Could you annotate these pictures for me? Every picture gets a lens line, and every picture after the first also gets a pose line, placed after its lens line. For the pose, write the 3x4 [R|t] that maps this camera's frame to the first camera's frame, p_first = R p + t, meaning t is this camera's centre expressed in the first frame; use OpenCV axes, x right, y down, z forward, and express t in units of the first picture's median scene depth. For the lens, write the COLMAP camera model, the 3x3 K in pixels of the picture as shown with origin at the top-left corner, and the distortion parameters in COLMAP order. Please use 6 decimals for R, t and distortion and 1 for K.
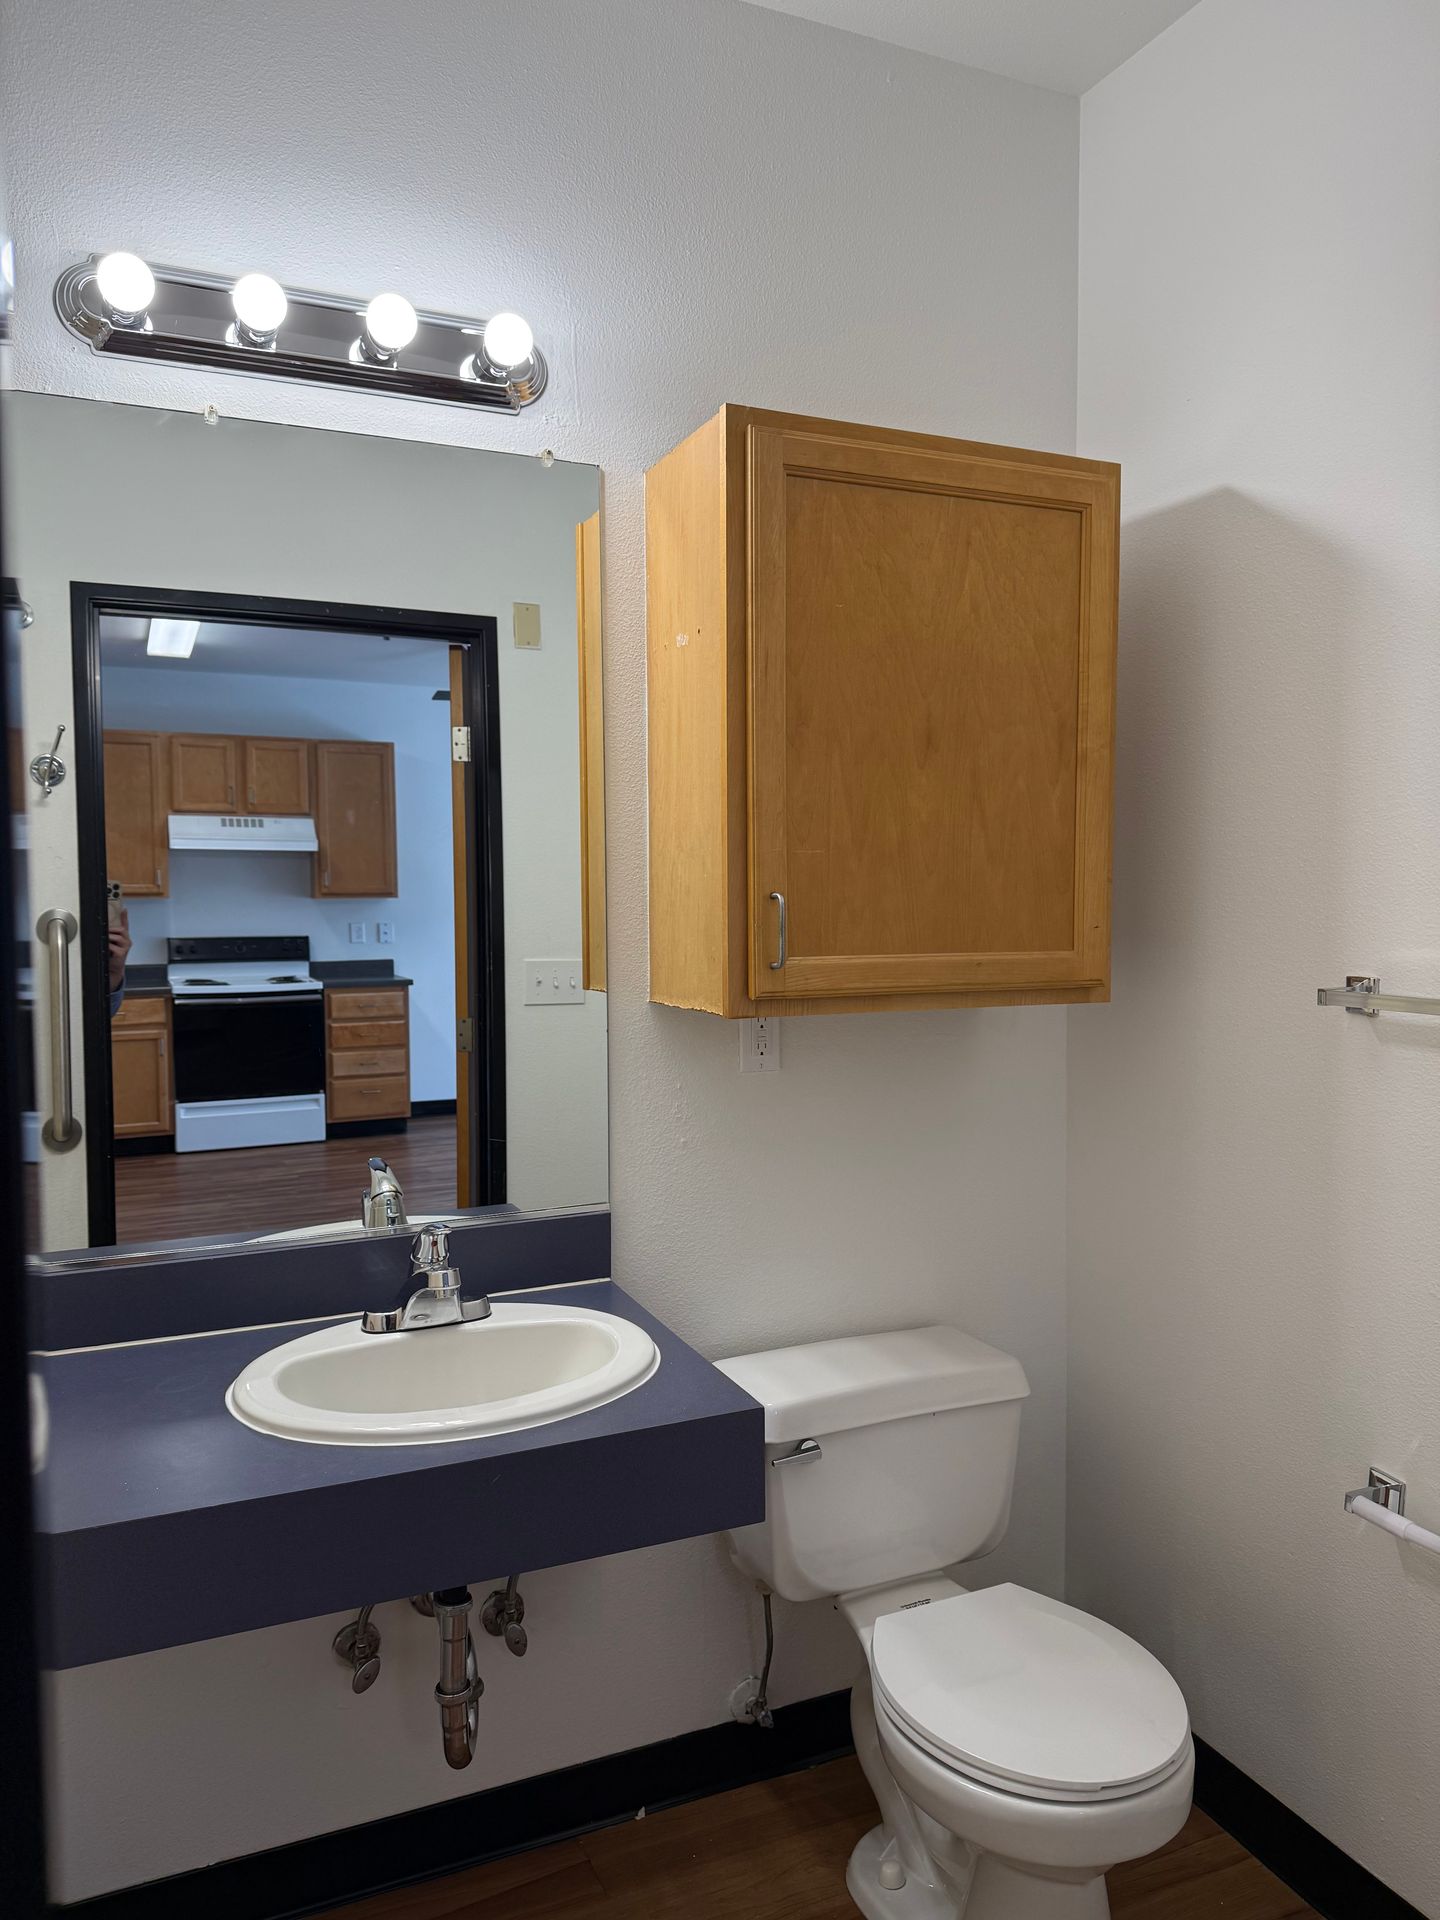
lens RADIAL K [[1352.8, 0, 722.4], [0, 1352.8, 969.6], [0, 0, 1]] dist [0.056225, -0.075538]
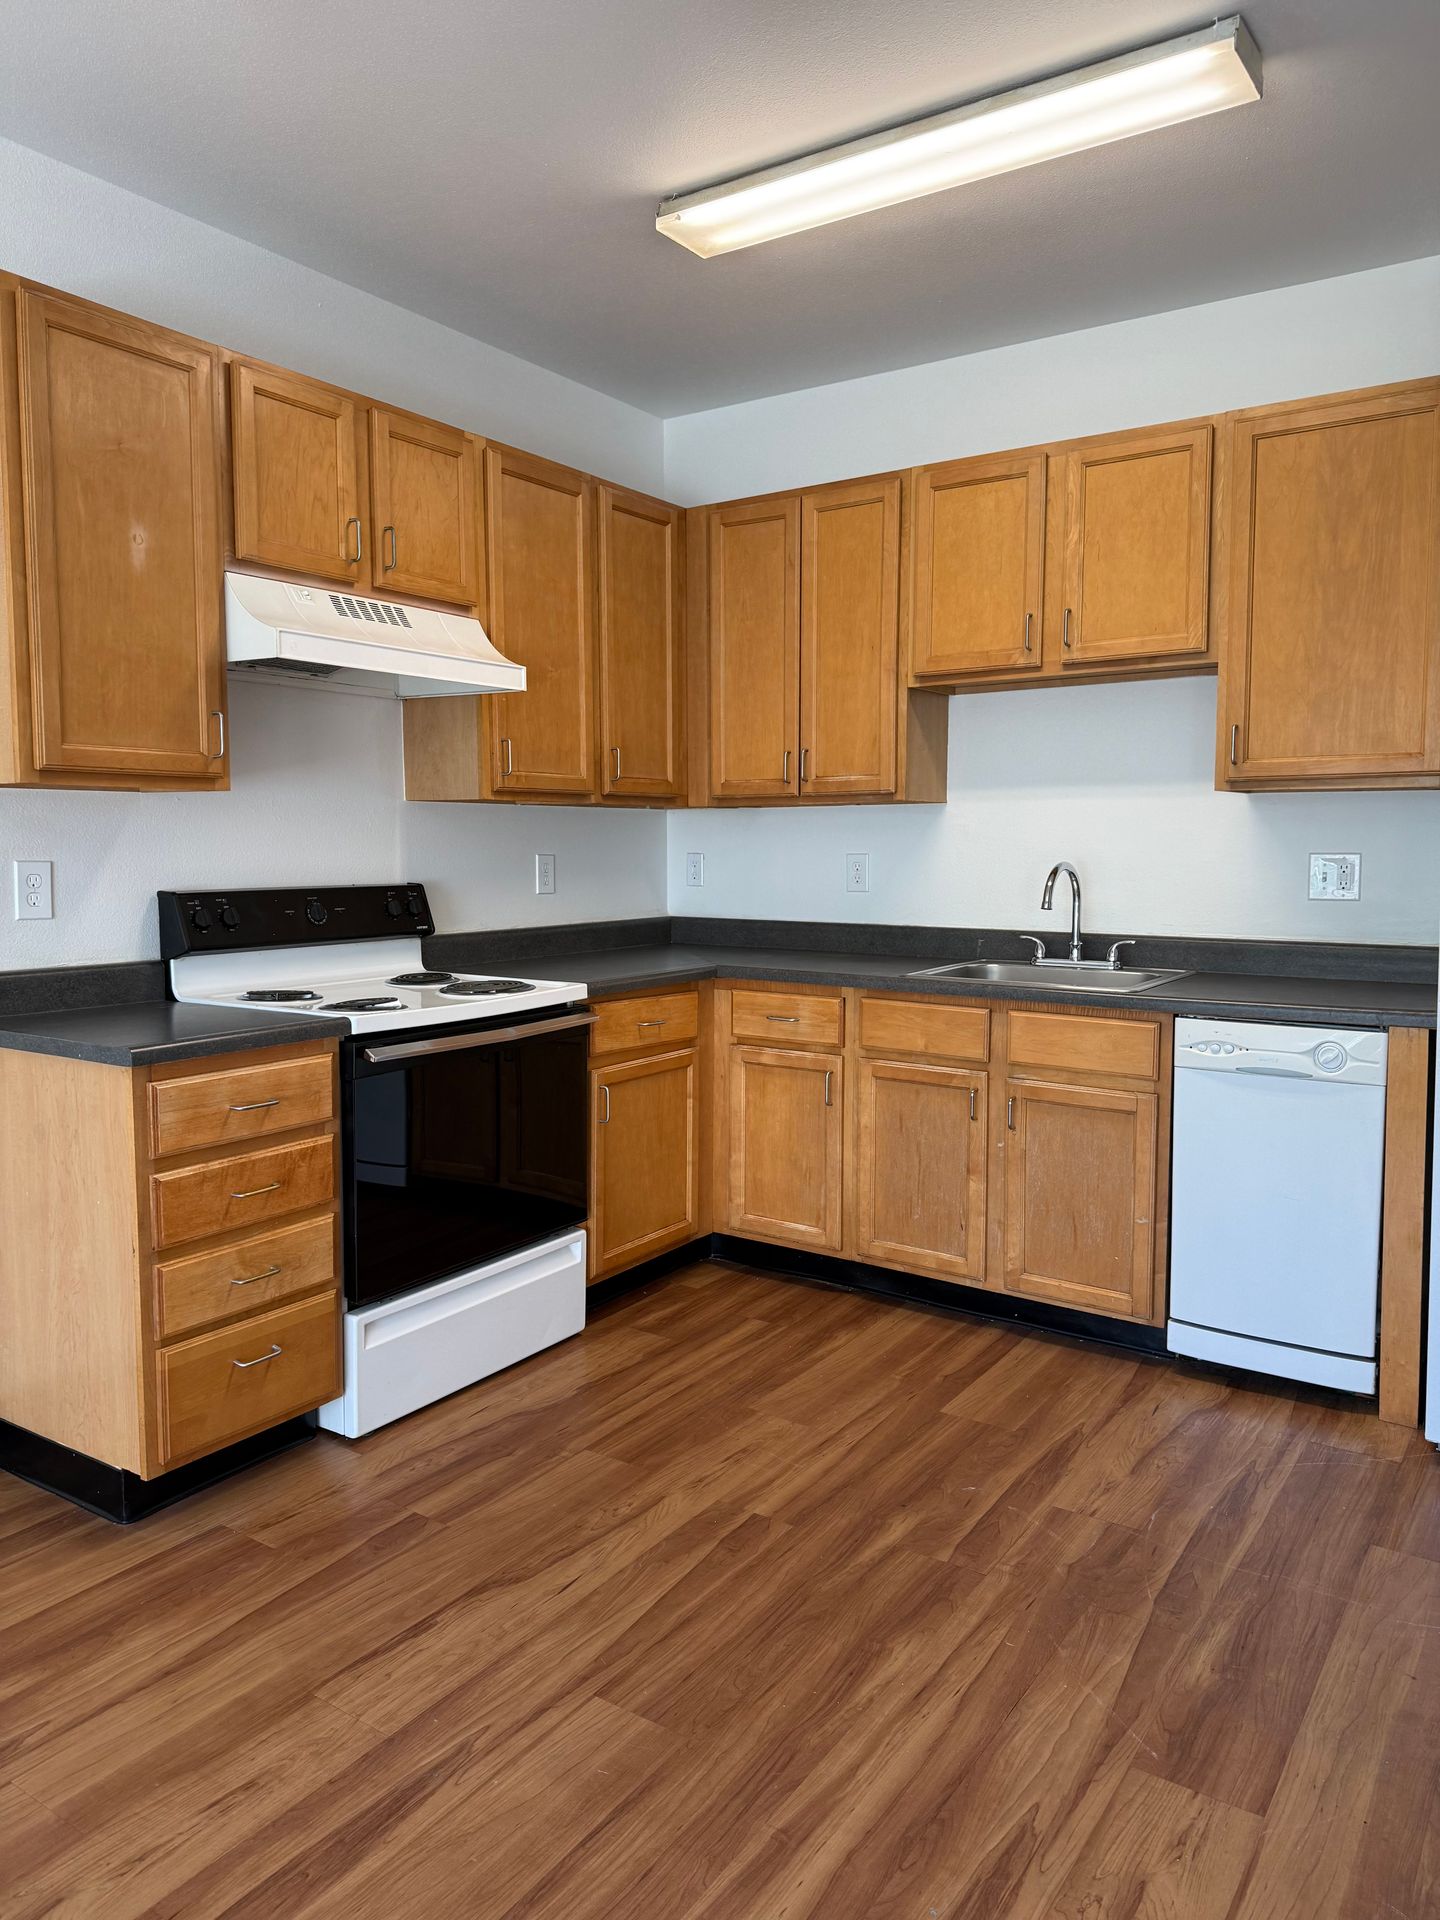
lens RADIAL K [[1352.8, 0, 701.3], [0, 1352.8, 950.3], [0, 0, 1]] dist [0.056225, -0.075538]
pose [[0.855744, -0.038908, 0.515934, -0.362092], [0.025151, 0.999118, 0.033630, -0.011962], [-0.516787, -0.015803, 0.855968, 0.440820]]
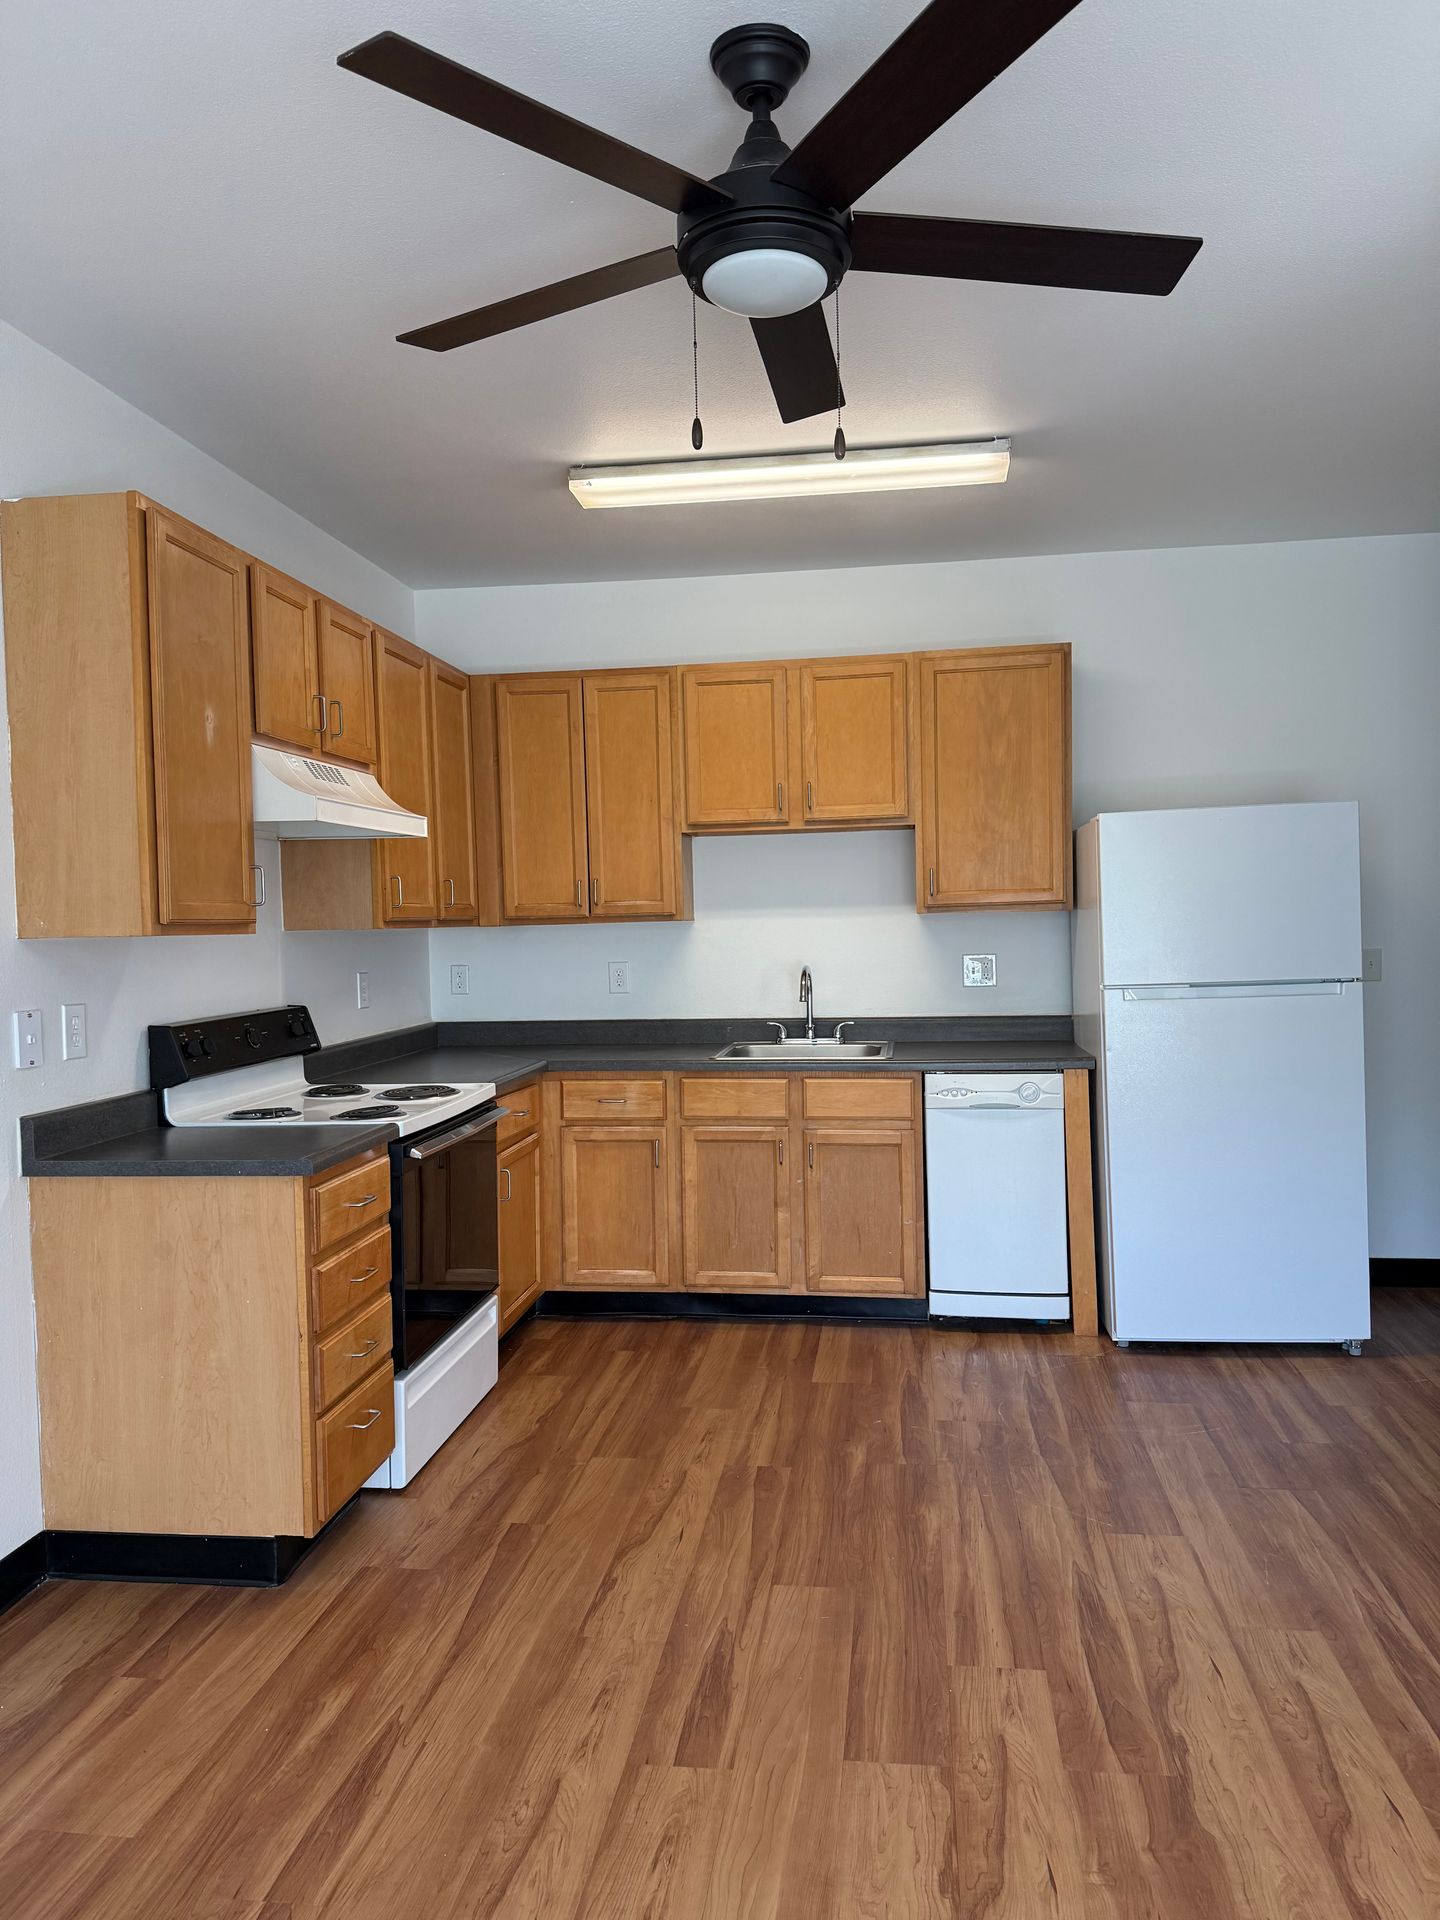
lens RADIAL K [[1352.8, 0, 729.8], [0, 1352.8, 943.7], [0, 0, 1]] dist [0.056225, -0.075538]
pose [[0.526909, -0.023674, 0.849592, -0.513826], [0.066171, 0.997720, -0.013237, -0.024046], [-0.847342, 0.063194, 0.527274, 0.470246]]
